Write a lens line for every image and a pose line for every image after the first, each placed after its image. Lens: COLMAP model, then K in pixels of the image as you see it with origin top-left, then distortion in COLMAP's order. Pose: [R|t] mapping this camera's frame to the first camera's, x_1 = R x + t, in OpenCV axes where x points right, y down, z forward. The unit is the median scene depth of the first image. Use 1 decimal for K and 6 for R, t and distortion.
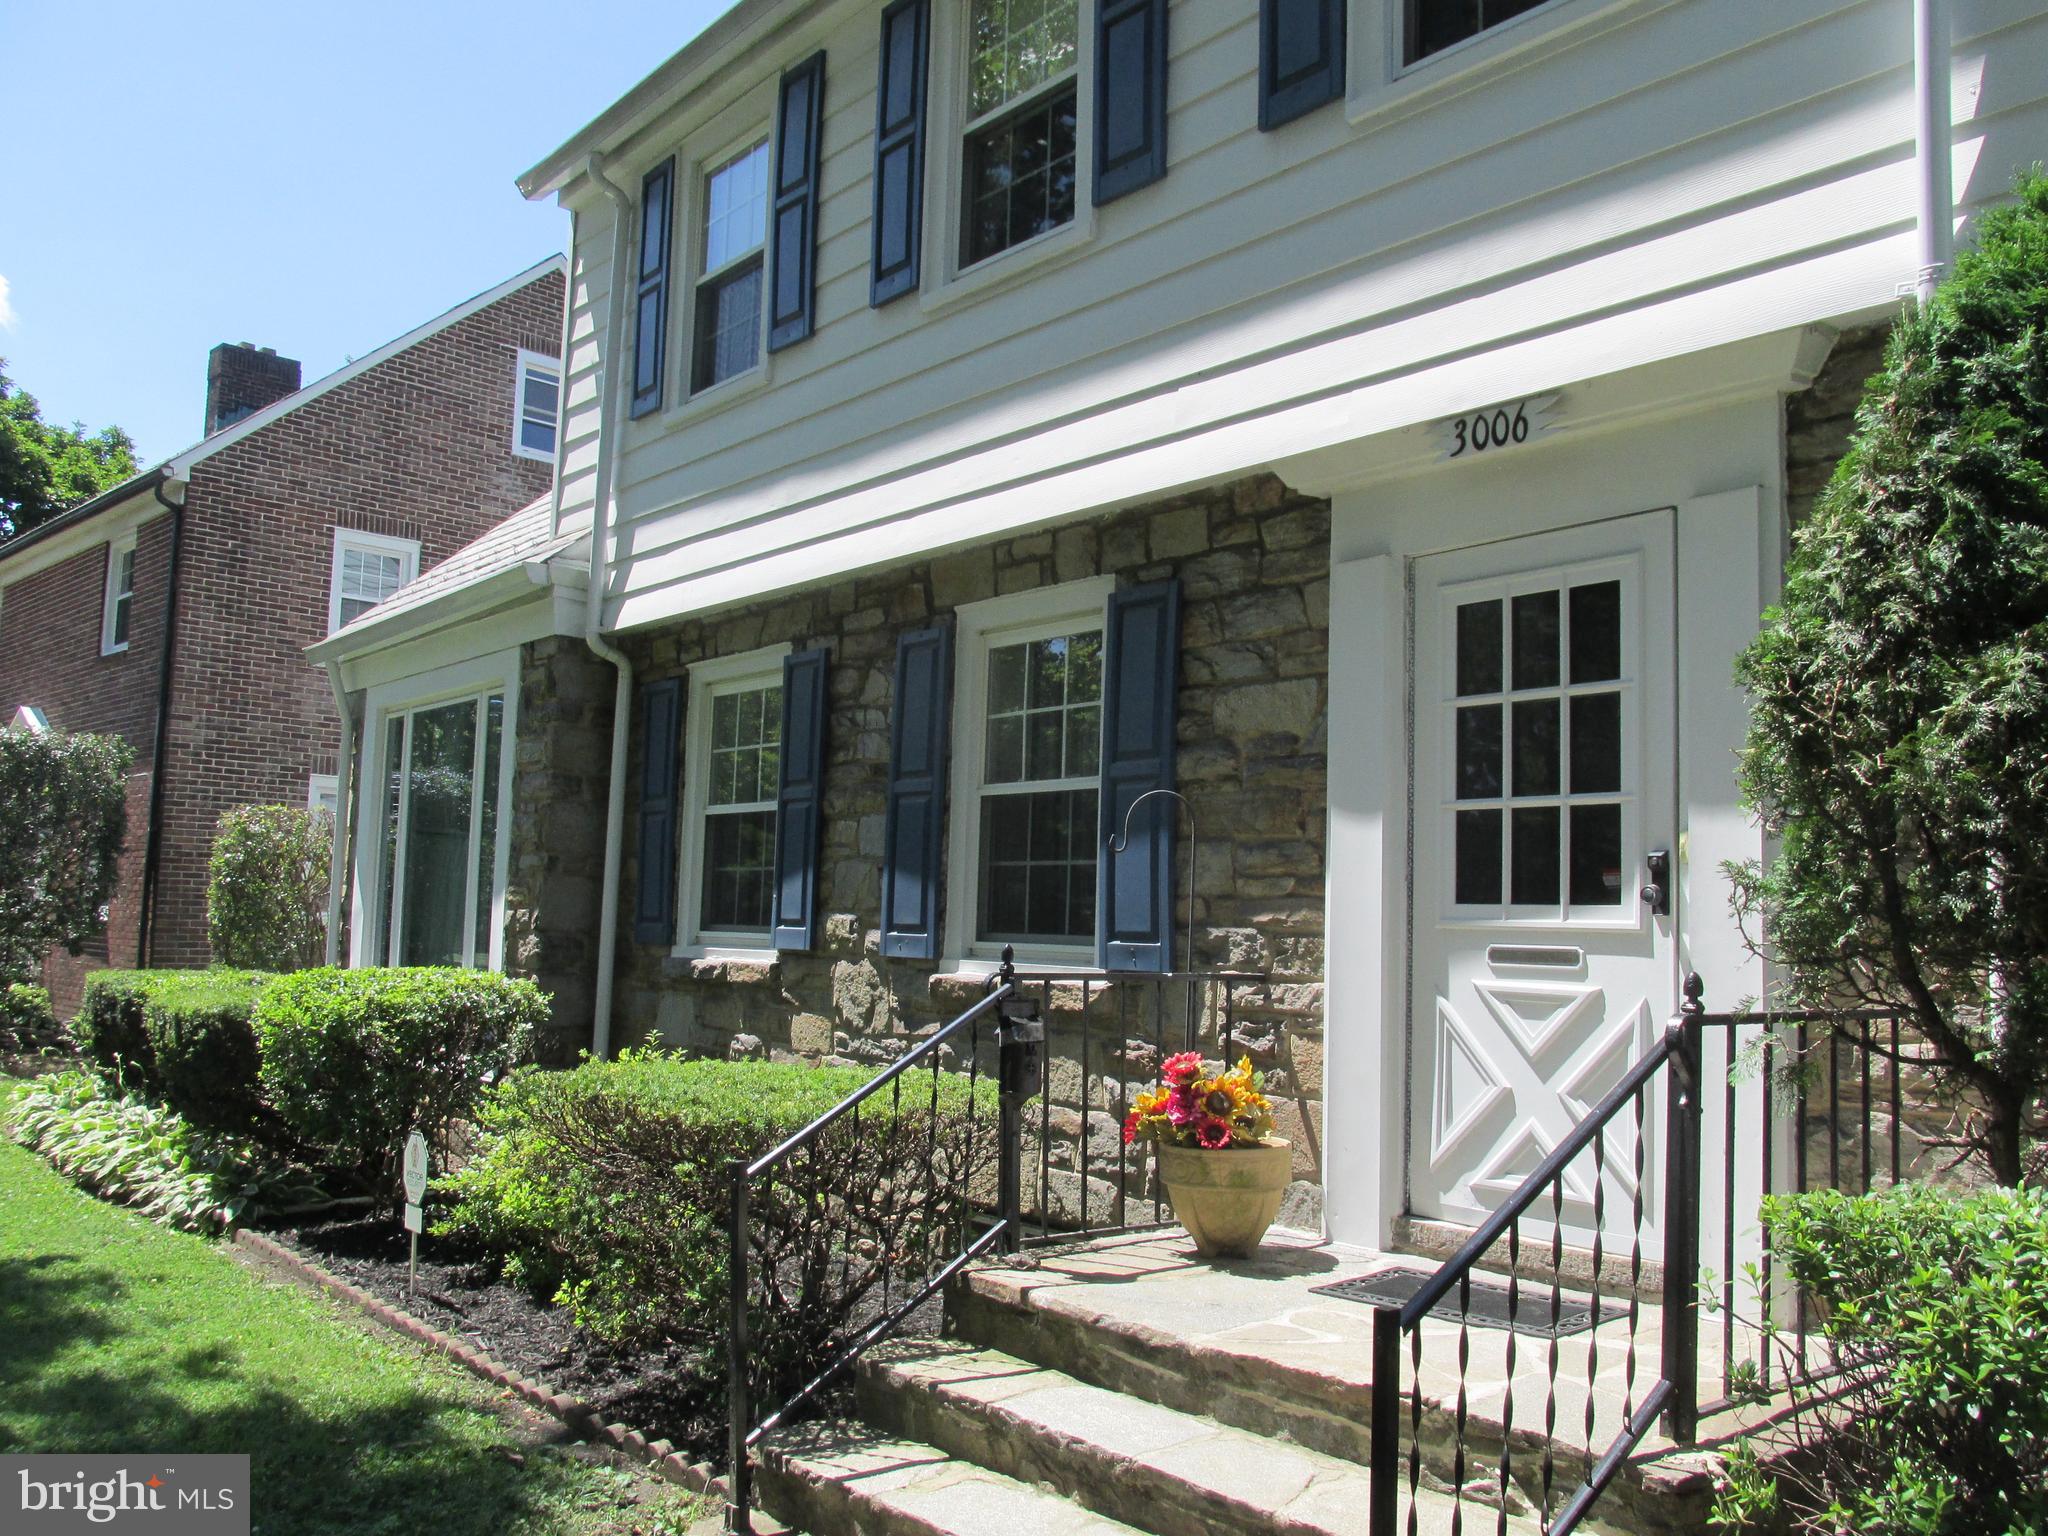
lens RADIAL K [[1713.0, 0, 1021.9], [0, 1713.0, 769.9], [0, 0, 1]] dist [-0.014829, -0.004349]
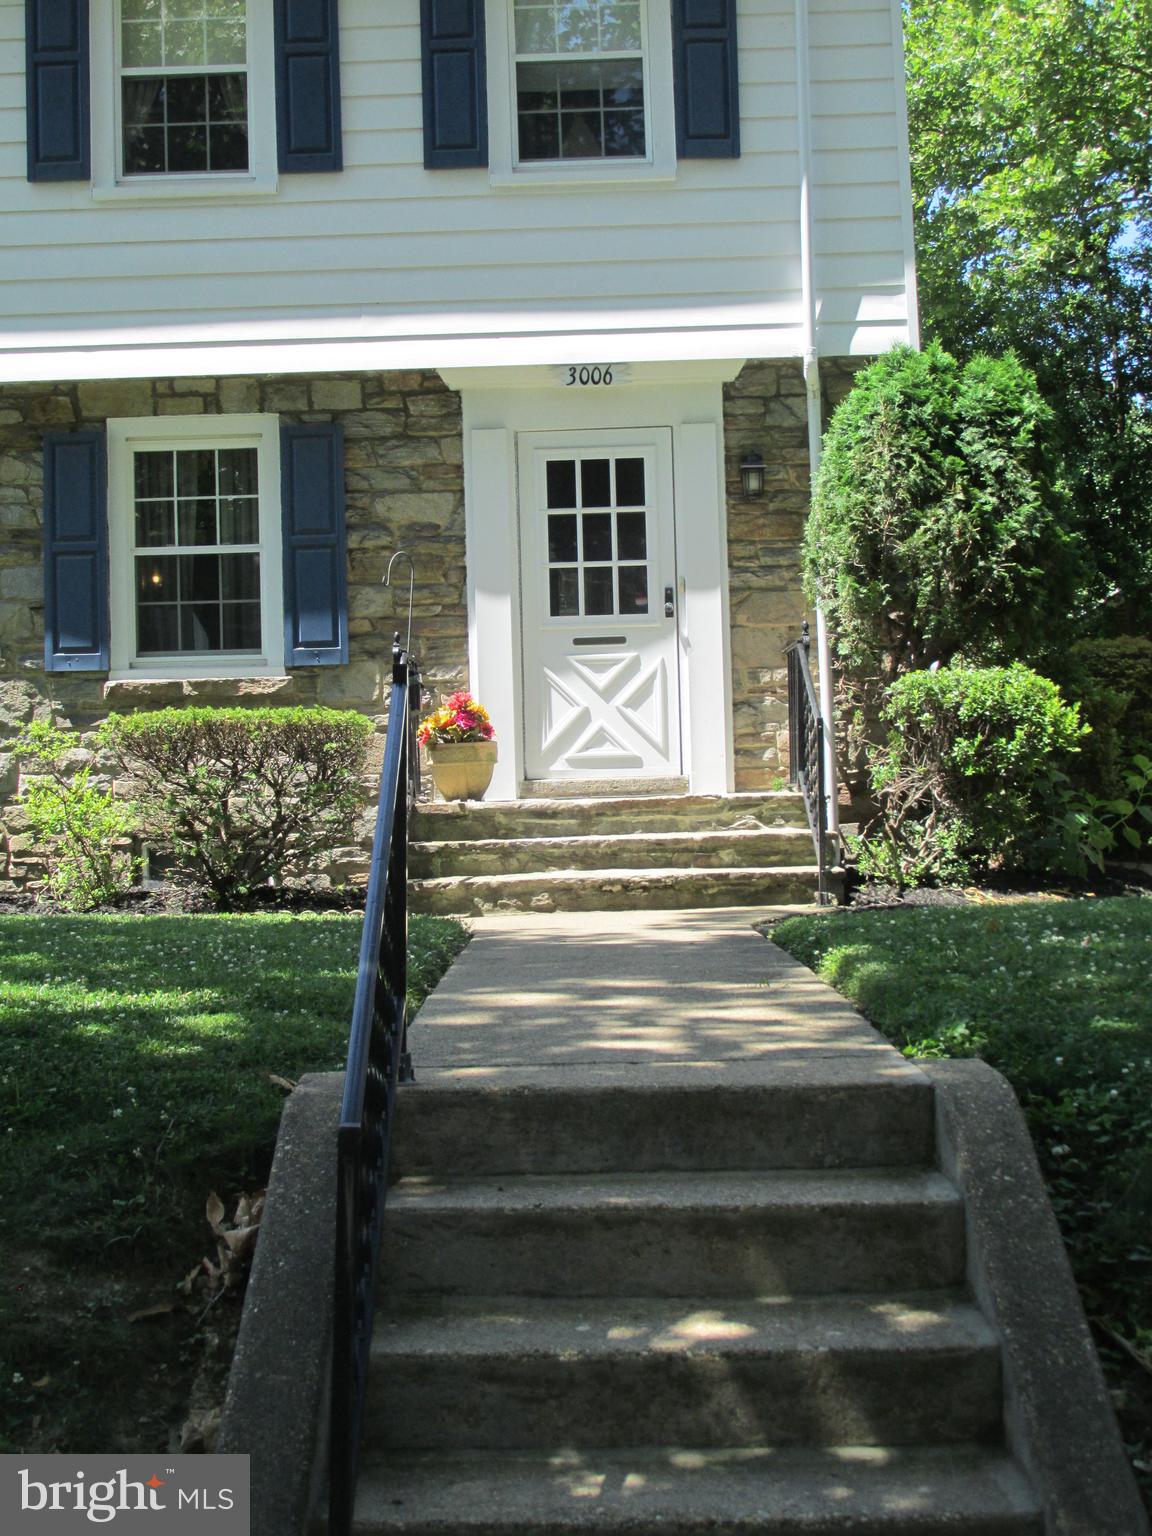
lens RADIAL K [[2181.7, 0, 554.2], [0, 2181.7, 762.8], [0, 0, 1]] dist [-0.051715, 0.021536]
pose [[0.645705, -0.028028, 0.763072, -1.484971], [-0.025318, 0.997991, 0.058081, 0.091357], [-0.763167, -0.056823, 0.643698, -0.544271]]
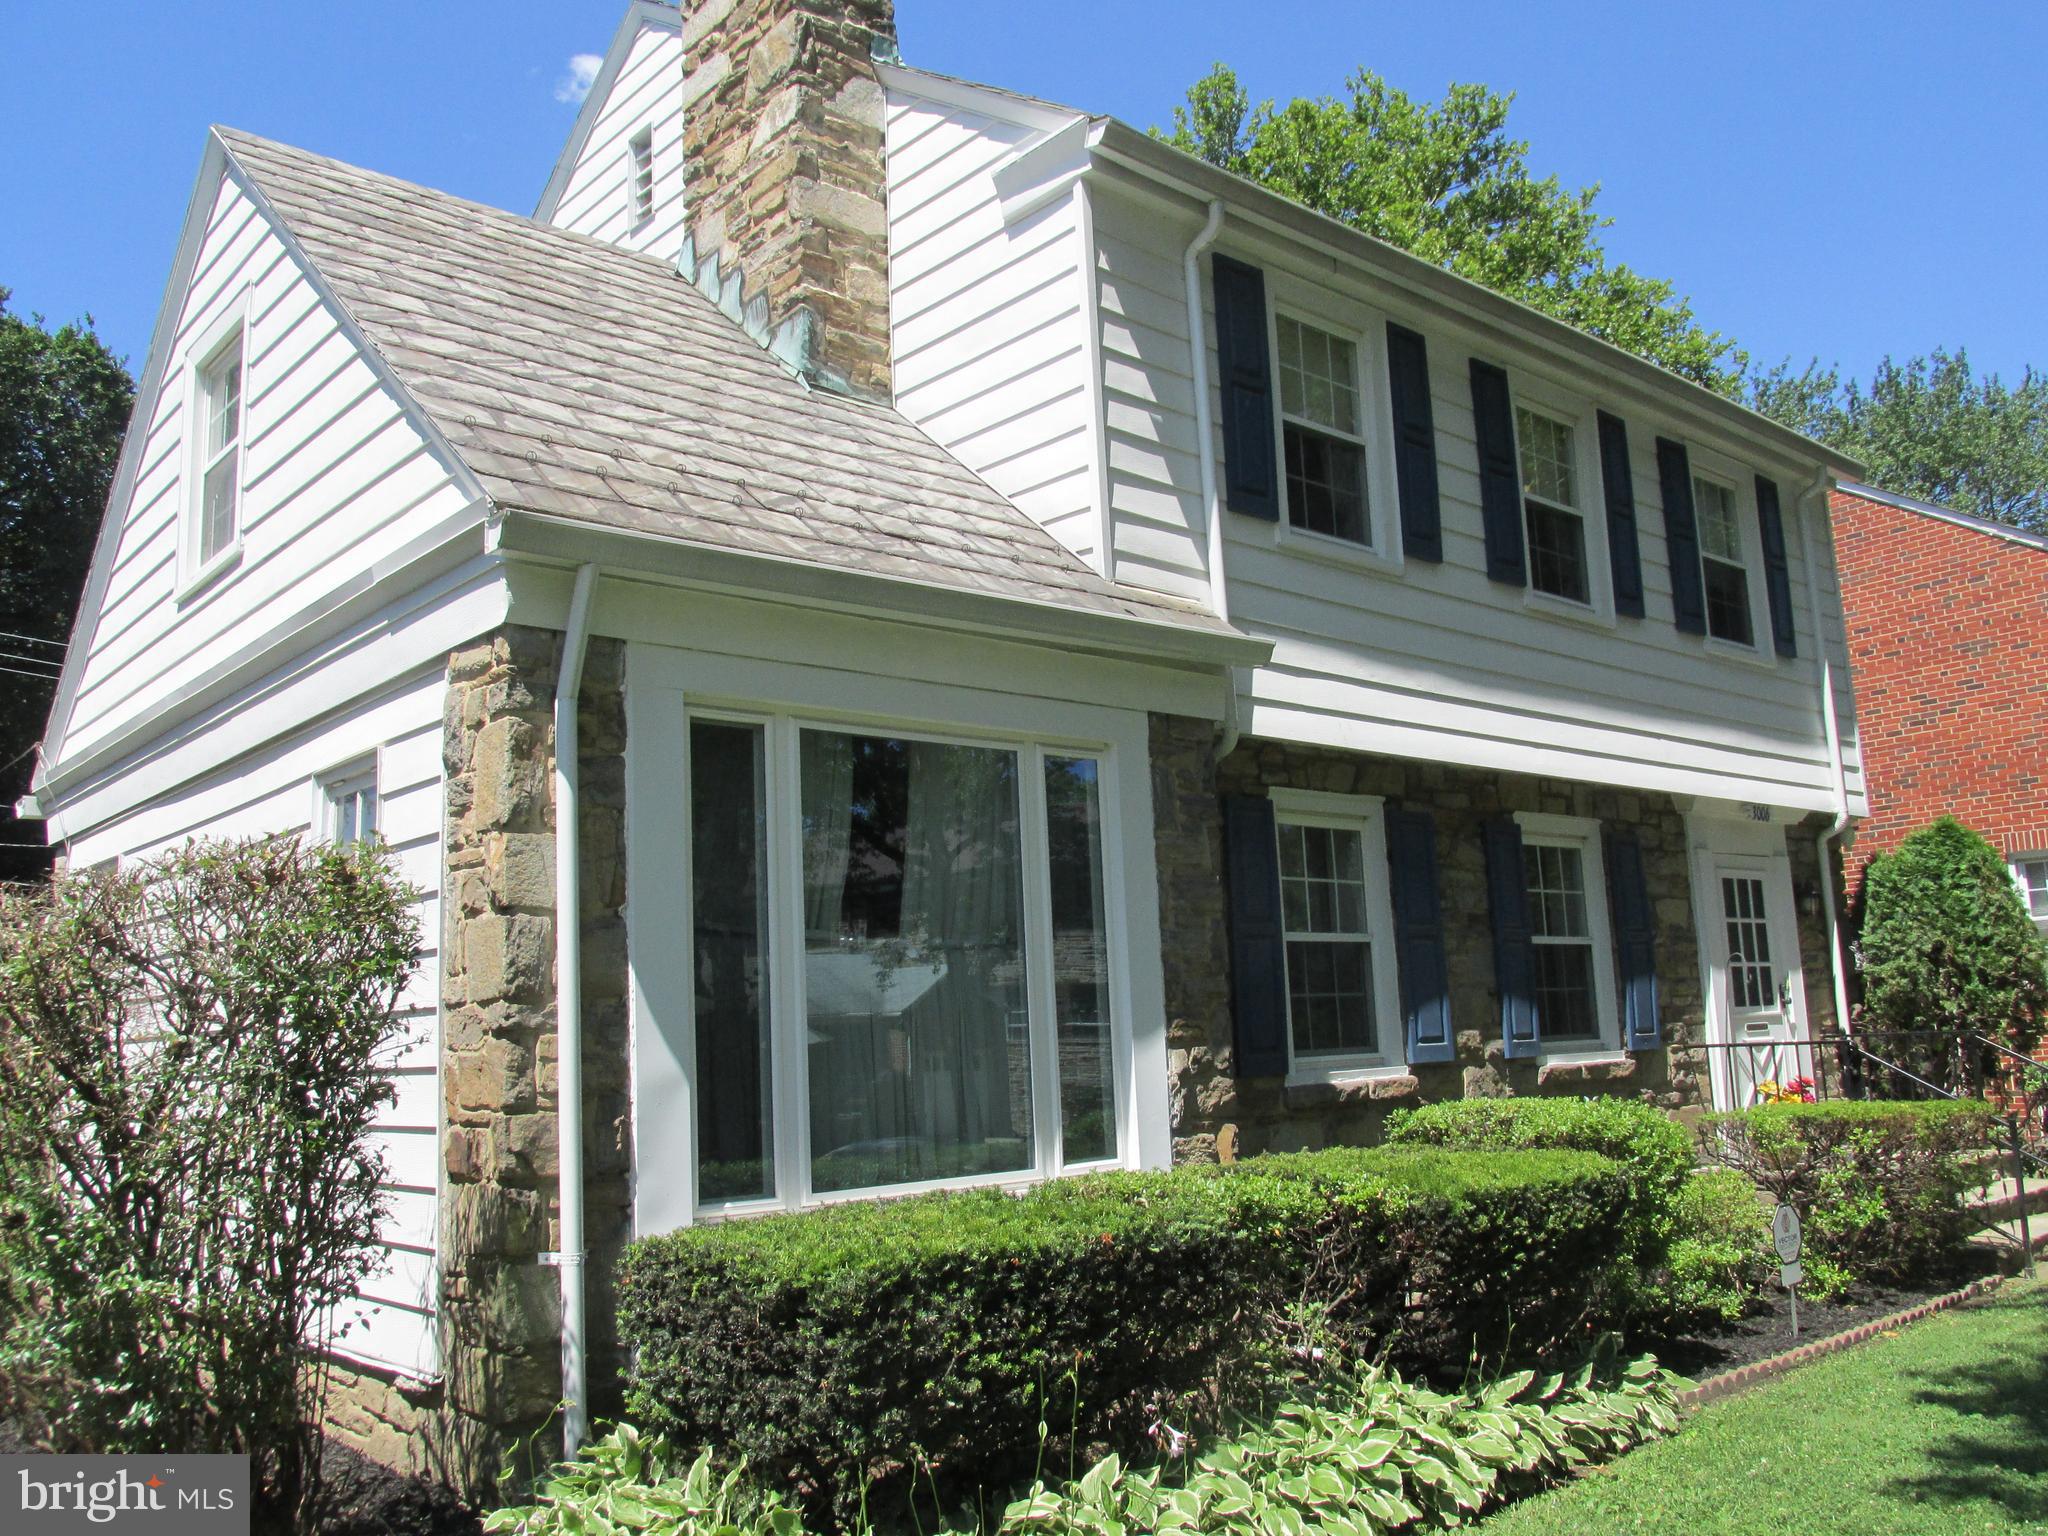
lens RADIAL K [[1688.1, 0, 1056.3], [0, 1688.1, 797.0], [0, 0, 1]] dist [0.000278, 0.001261]
pose [[-0.050962, 0.119024, 0.991583, -1.839763], [-0.048637, 0.991399, -0.121502, 0.109107], [-0.997516, -0.054420, -0.044735, 1.864598]]
